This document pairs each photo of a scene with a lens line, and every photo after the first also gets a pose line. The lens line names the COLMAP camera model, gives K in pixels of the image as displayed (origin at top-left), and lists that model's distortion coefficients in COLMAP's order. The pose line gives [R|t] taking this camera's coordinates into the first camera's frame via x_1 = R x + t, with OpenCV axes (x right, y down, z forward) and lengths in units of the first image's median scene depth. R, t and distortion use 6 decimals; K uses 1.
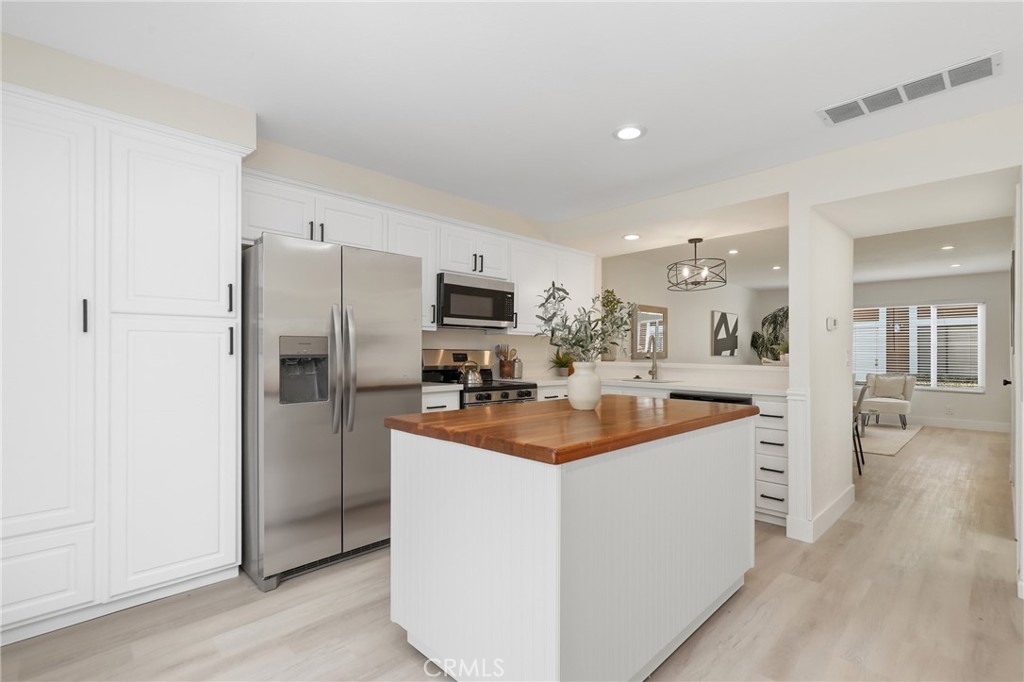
lens RADIAL K [[465.3, 0, 511.3], [0, 465.3, 354.4], [0, 0, 1]] dist [0.000623, 0.000242]
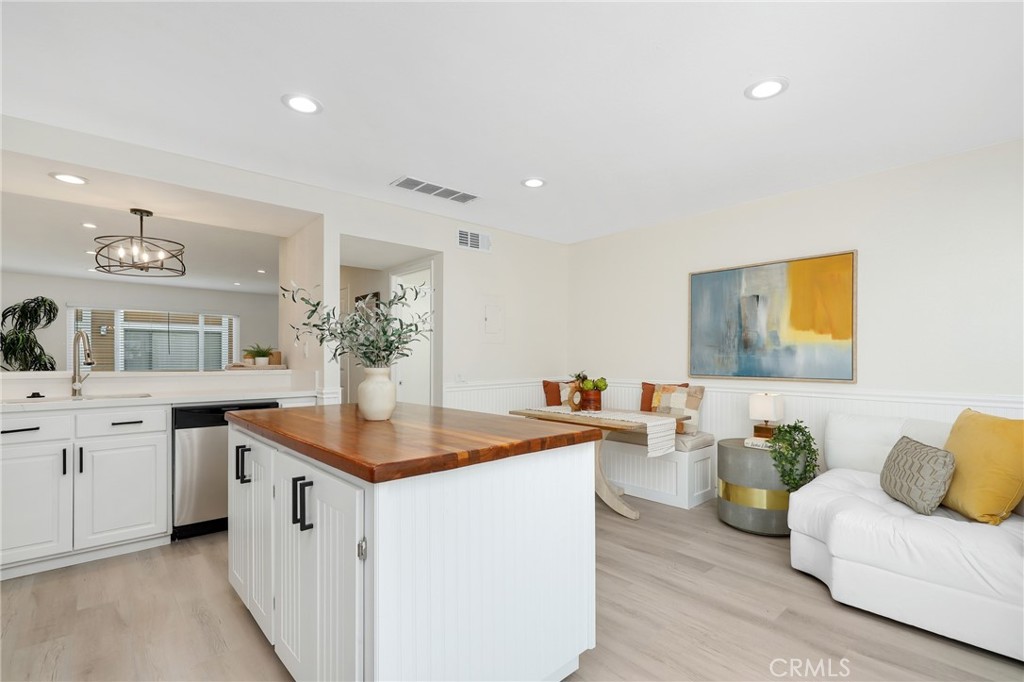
lens RADIAL K [[465.3, 0, 511.3], [0, 465.3, 354.4], [0, 0, 1]] dist [0.000623, 0.000242]
pose [[0.033018, 0.002723, 0.999451, -0.358696], [0.001868, 0.999994, -0.002786, -0.003497], [-0.999453, 0.001959, 0.033012, 0.354899]]
